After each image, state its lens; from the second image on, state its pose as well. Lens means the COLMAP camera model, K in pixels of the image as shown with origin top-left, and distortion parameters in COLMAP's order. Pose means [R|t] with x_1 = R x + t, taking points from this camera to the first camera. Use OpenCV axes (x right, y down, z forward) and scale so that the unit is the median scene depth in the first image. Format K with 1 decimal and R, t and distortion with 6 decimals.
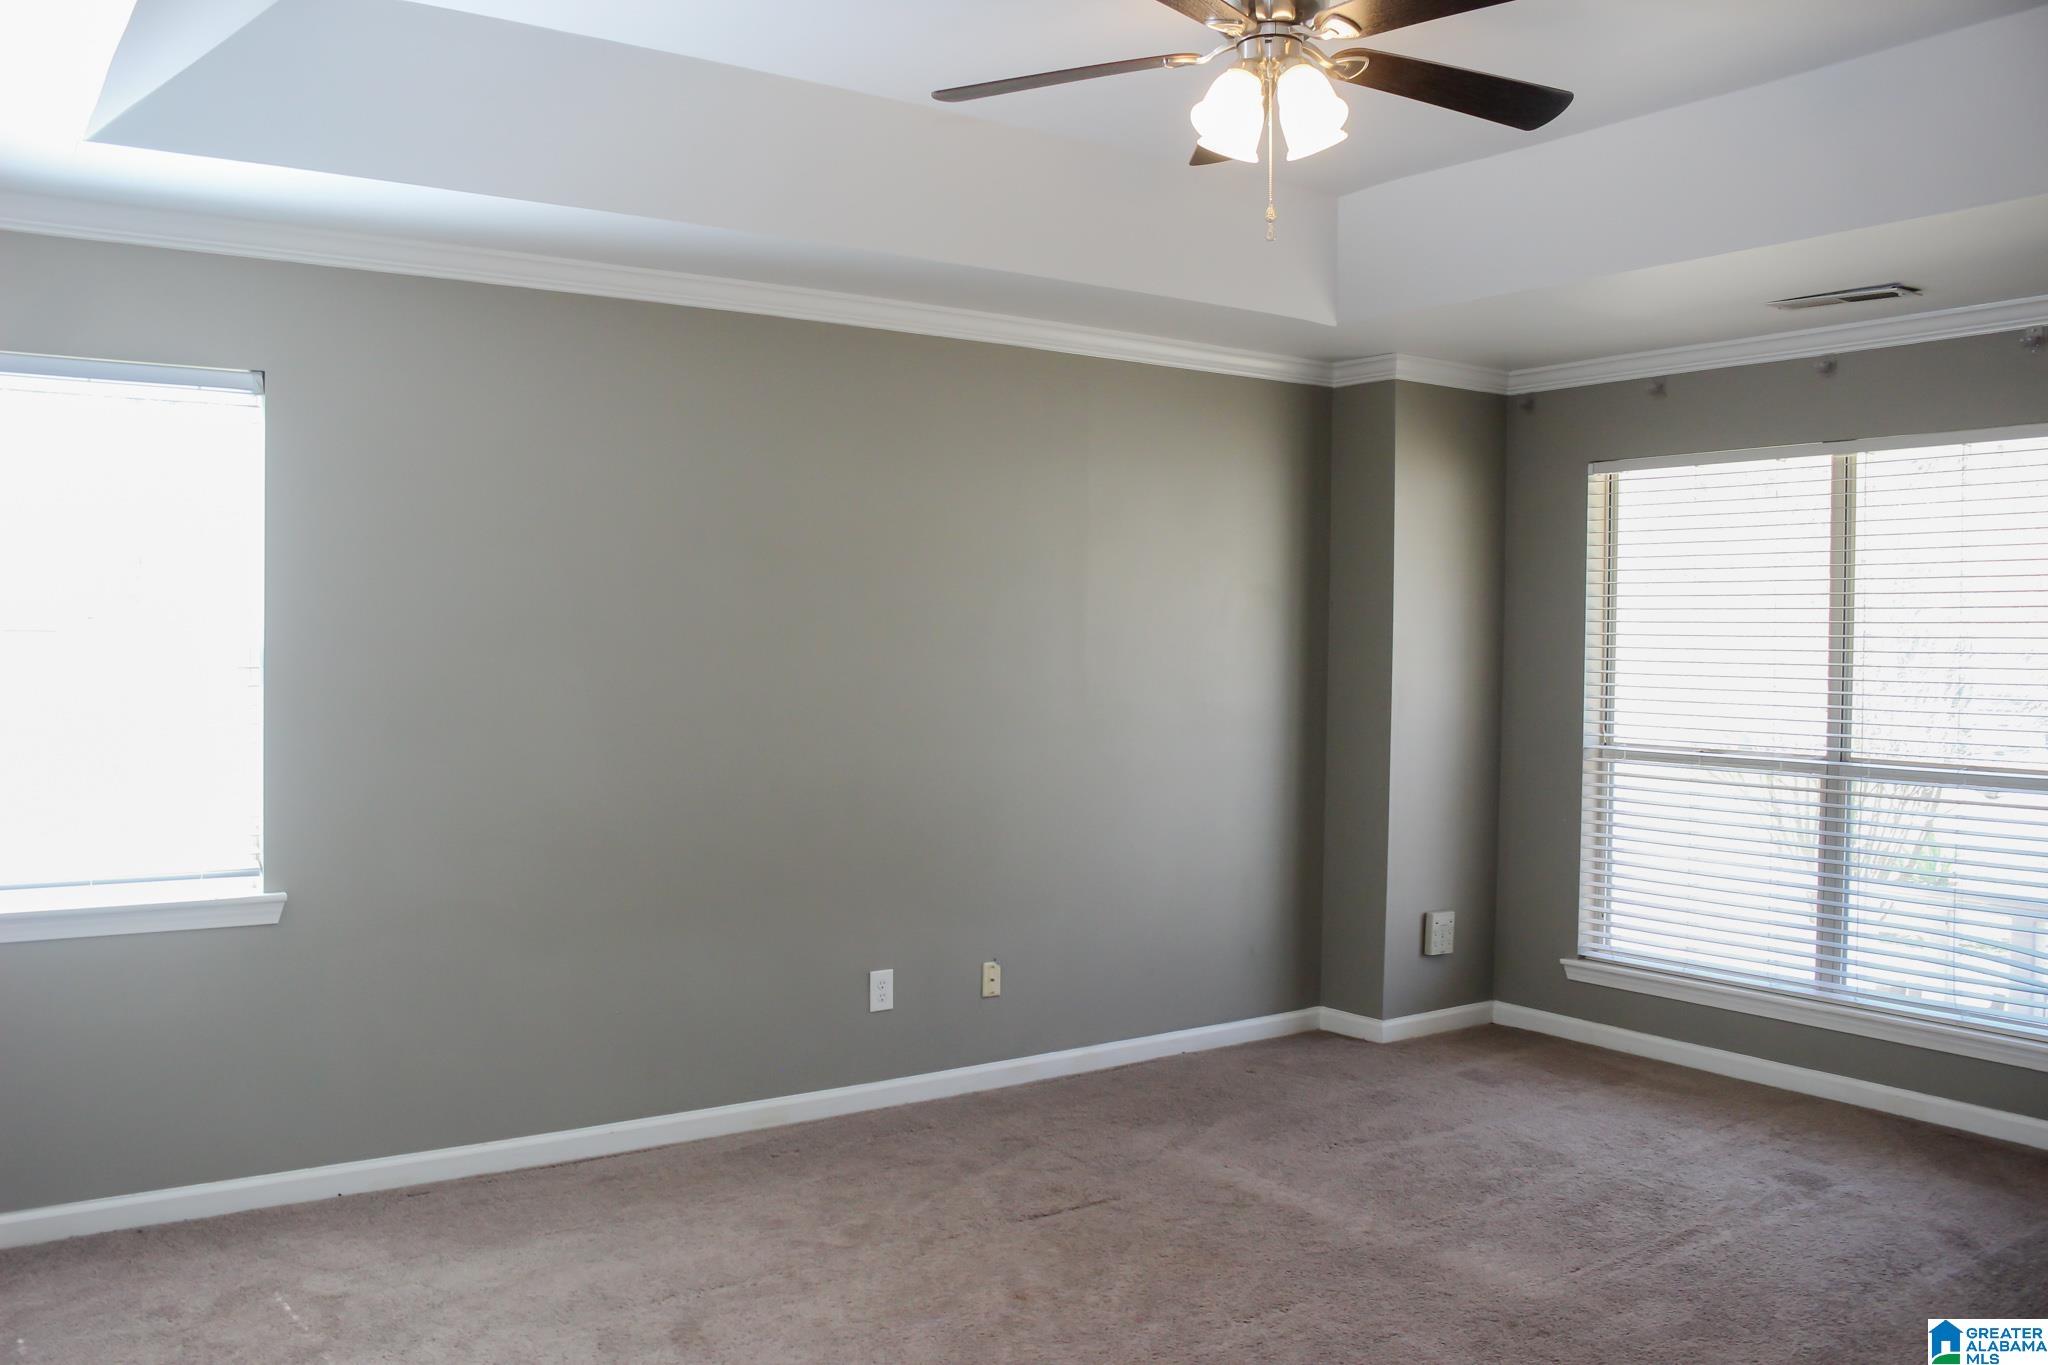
lens RADIAL K [[1664.8, 0, 1003.6], [0, 1664.8, 671.5], [0, 0, 1]] dist [-0.139940, 0.106178]
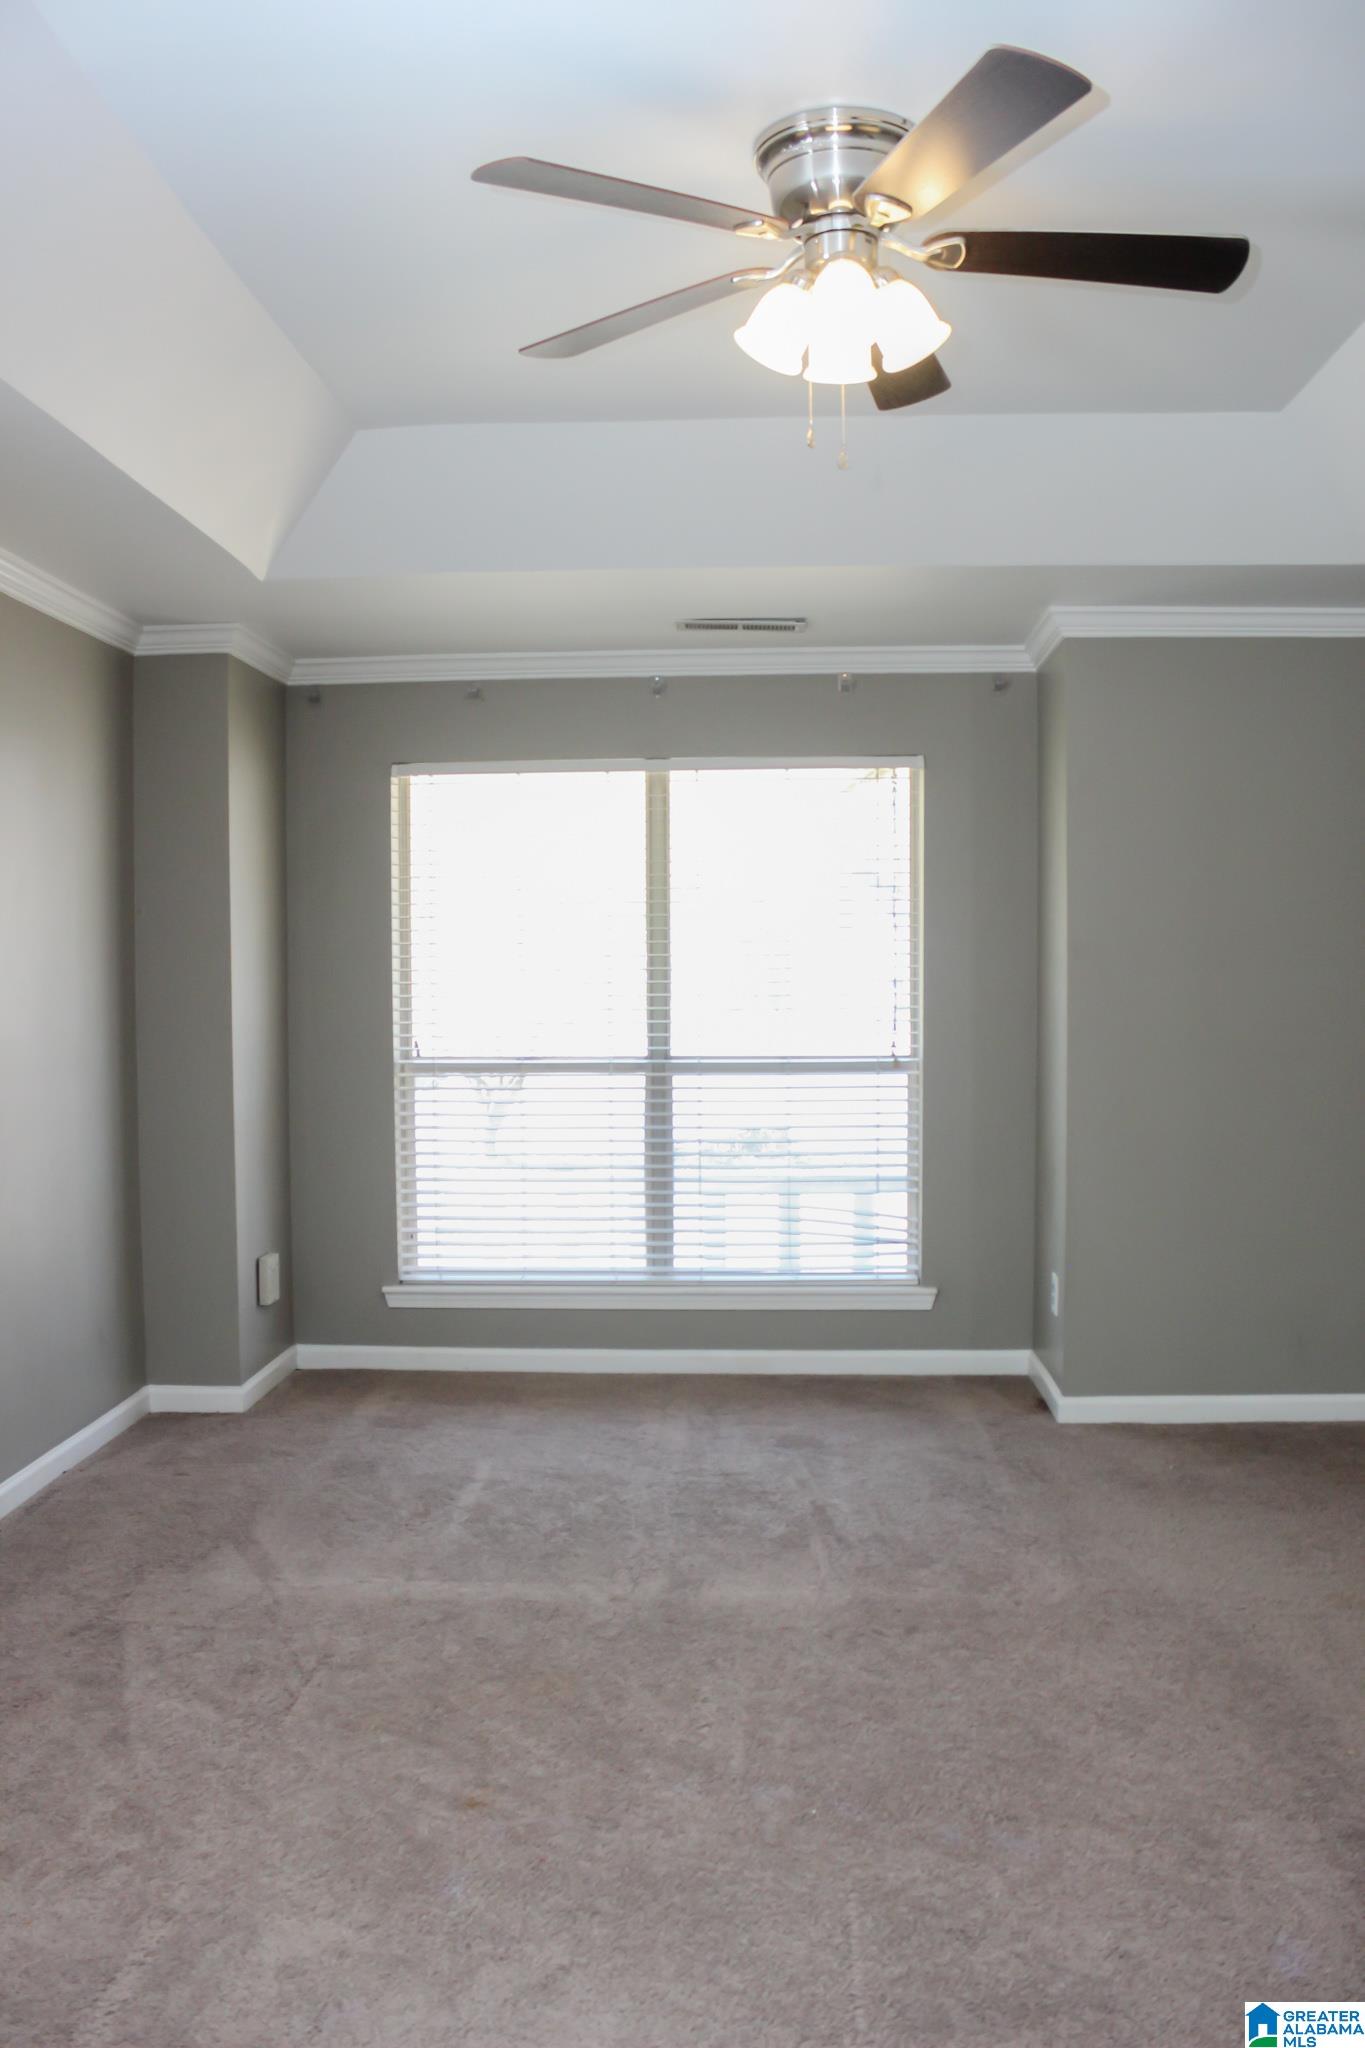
lens RADIAL K [[1664.8, 0, 674.4], [0, 1664.8, 1027.4], [0, 0, 1]] dist [-0.139940, 0.106178]
pose [[0.625634, -0.041147, 0.779030, -0.368444], [0.029477, 0.999142, 0.029101, 0.003216], [-0.779559, 0.004757, 0.626310, 0.335766]]
